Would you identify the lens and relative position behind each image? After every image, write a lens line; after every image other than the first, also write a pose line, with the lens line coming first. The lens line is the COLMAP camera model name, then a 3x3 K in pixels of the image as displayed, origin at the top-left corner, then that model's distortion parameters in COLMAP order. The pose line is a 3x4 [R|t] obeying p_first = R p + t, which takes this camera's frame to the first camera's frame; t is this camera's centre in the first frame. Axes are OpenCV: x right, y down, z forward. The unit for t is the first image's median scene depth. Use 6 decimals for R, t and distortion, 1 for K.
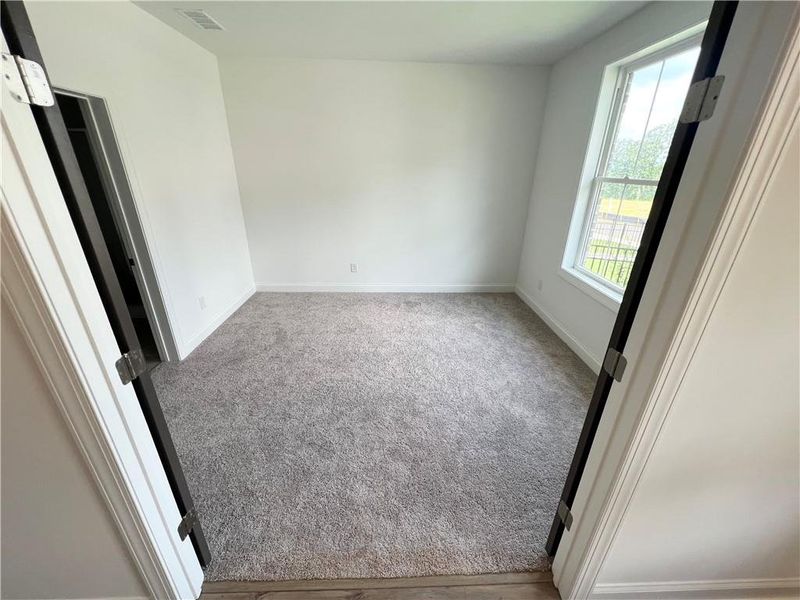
lens RADIAL K [[321.6, 0, 400.0], [0, 321.6, 300.0], [0, 0, 1]] dist [-0.000307, 0.000363]
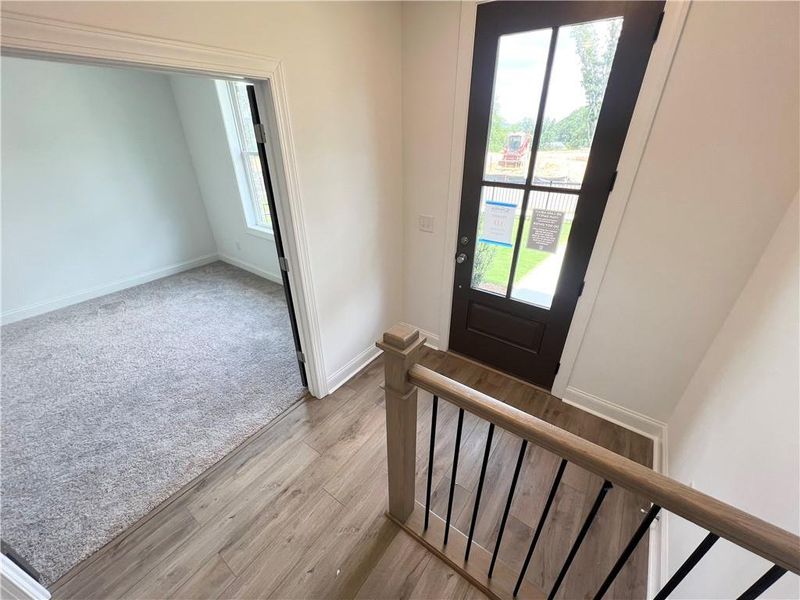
lens RADIAL K [[321.6, 0, 400.0], [0, 321.6, 300.0], [0, 0, 1]] dist [-0.000307, 0.000363]
pose [[0.612618, -0.390321, 0.687276, -0.115648], [0.317426, 0.917847, 0.238323, 0.055069], [-0.723837, 0.072158, 0.686188, -0.292863]]
